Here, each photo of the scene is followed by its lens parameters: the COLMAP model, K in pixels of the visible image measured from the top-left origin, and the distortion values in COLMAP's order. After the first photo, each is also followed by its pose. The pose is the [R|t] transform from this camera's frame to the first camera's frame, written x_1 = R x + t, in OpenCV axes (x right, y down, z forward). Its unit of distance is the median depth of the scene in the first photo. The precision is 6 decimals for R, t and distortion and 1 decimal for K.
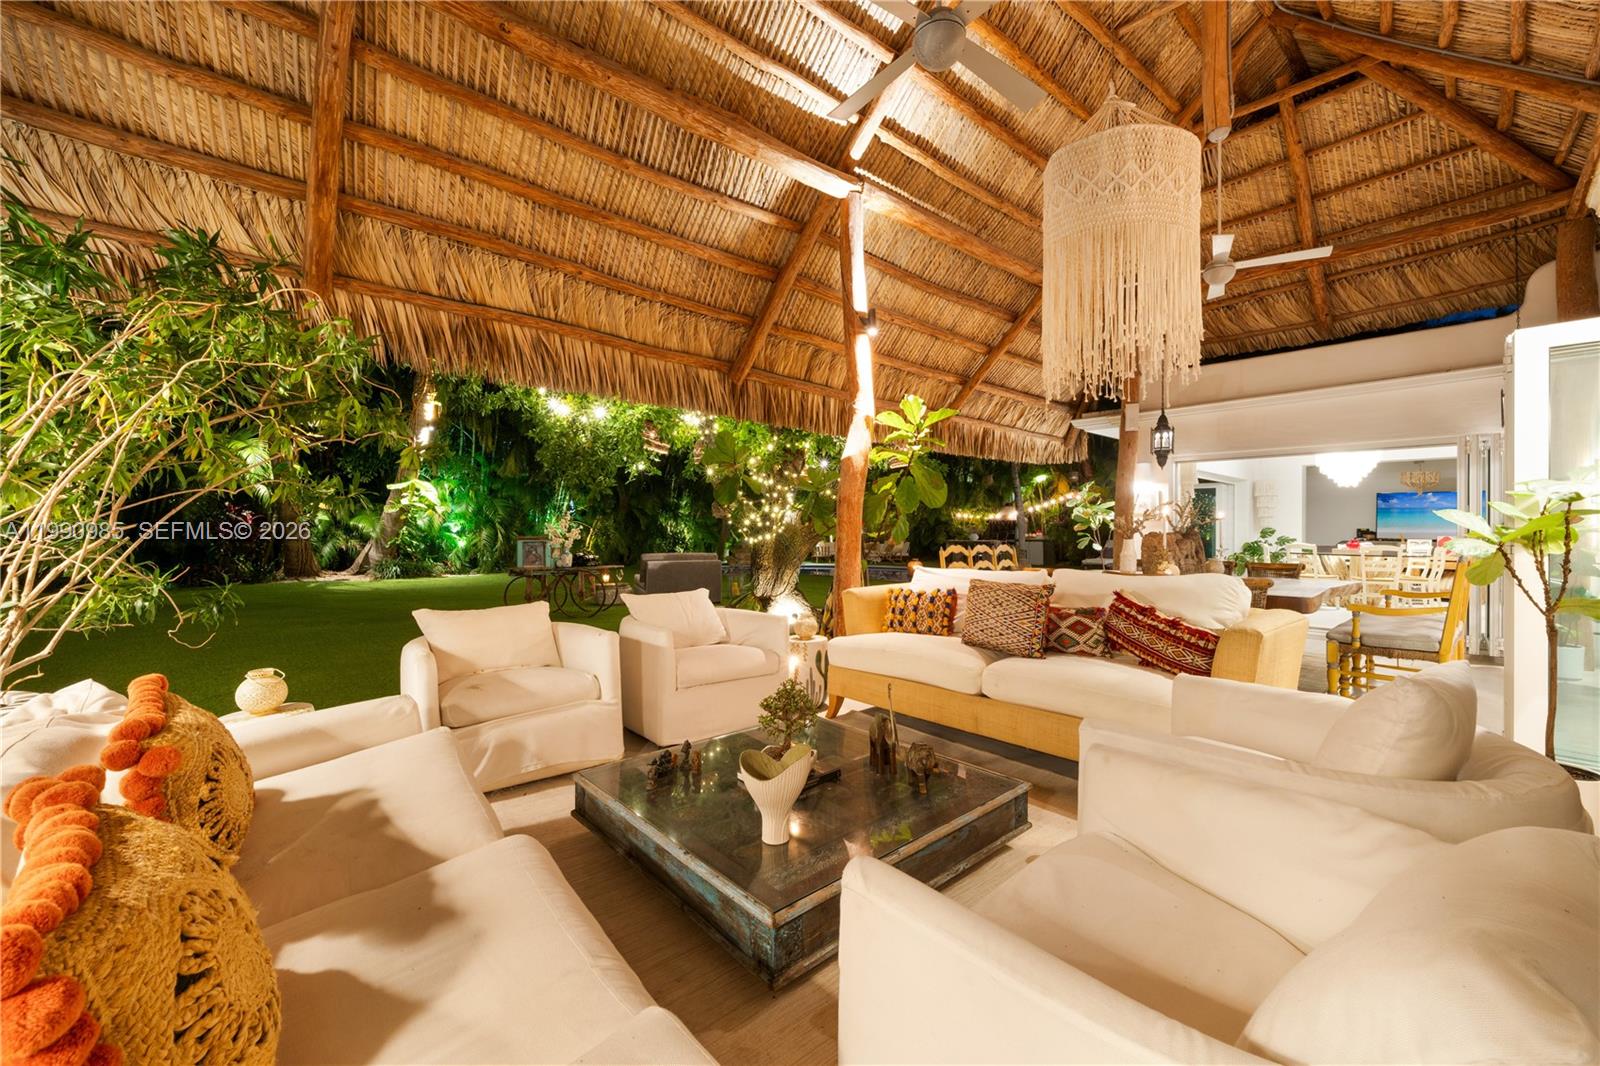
lens RADIAL K [[614.7, 0, 800.0], [0, 614.7, 533.0], [0, 0, 1]] dist [0.000066, -0.000007]
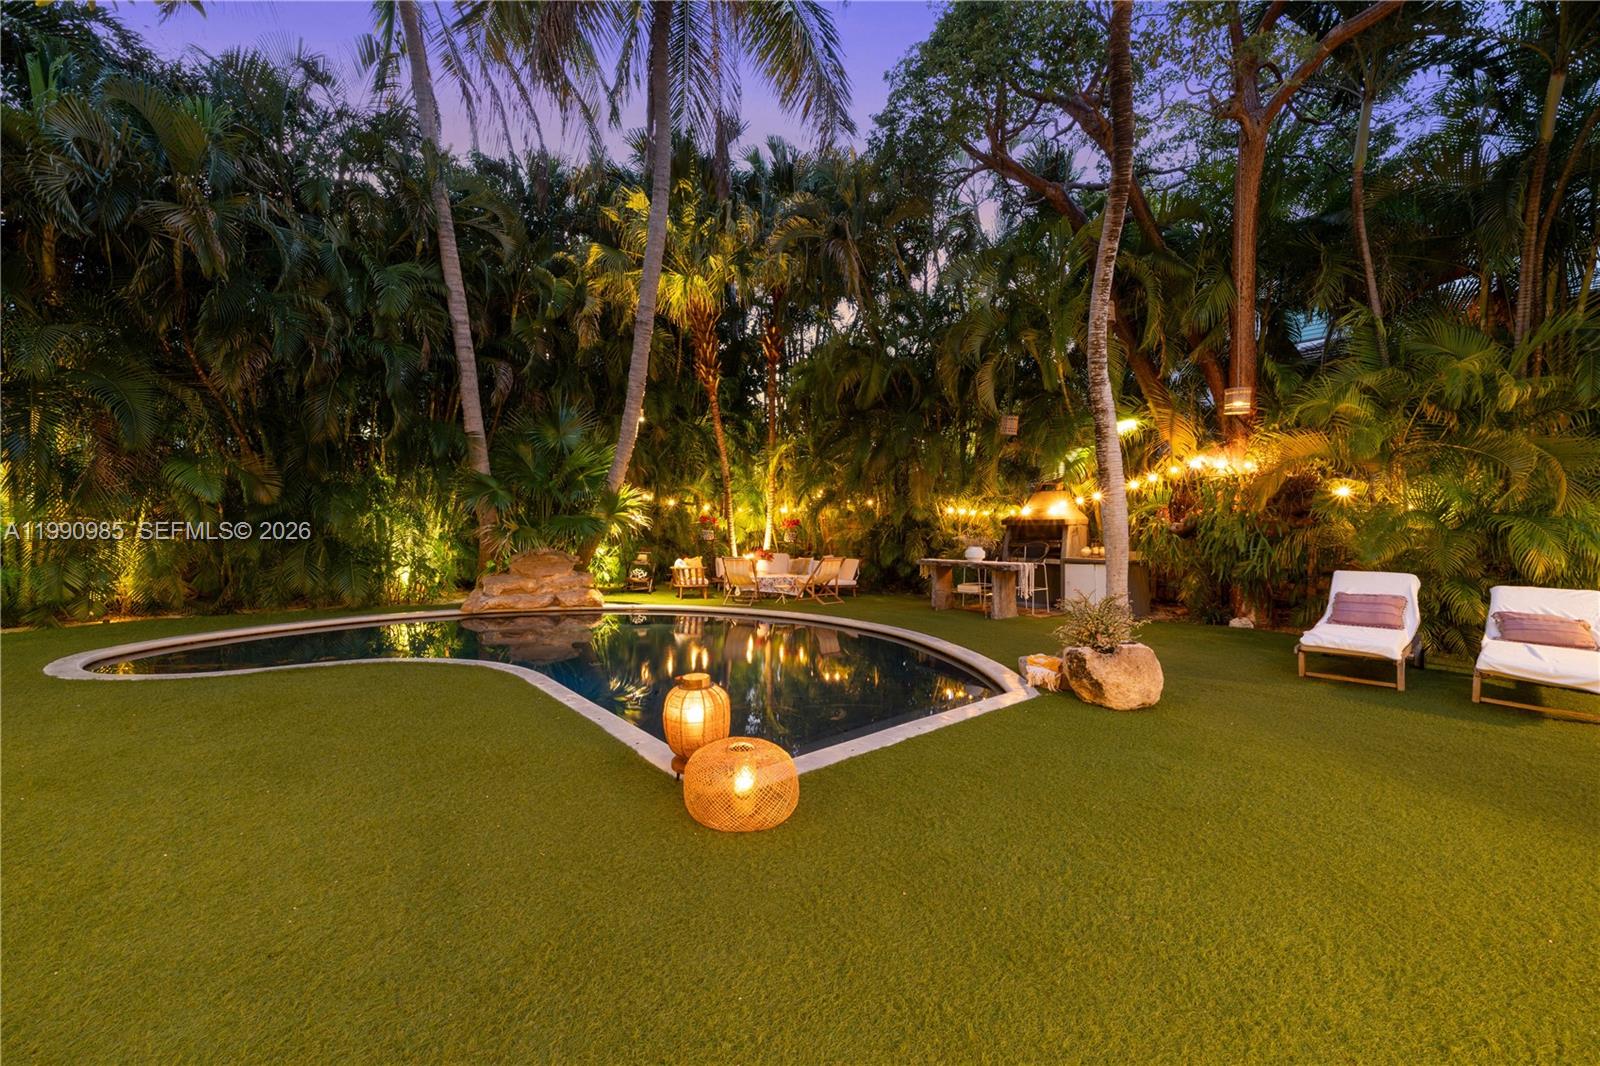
lens RADIAL K [[614.7, 0, 800.0], [0, 614.7, 533.0], [0, 0, 1]] dist [0.000066, -0.000007]
pose [[0.999843, 0.007594, -0.015998, 0.144497], [-0.007692, 0.999952, -0.006120, -0.005188], [0.015951, 0.006242, 0.999853, 0.489792]]
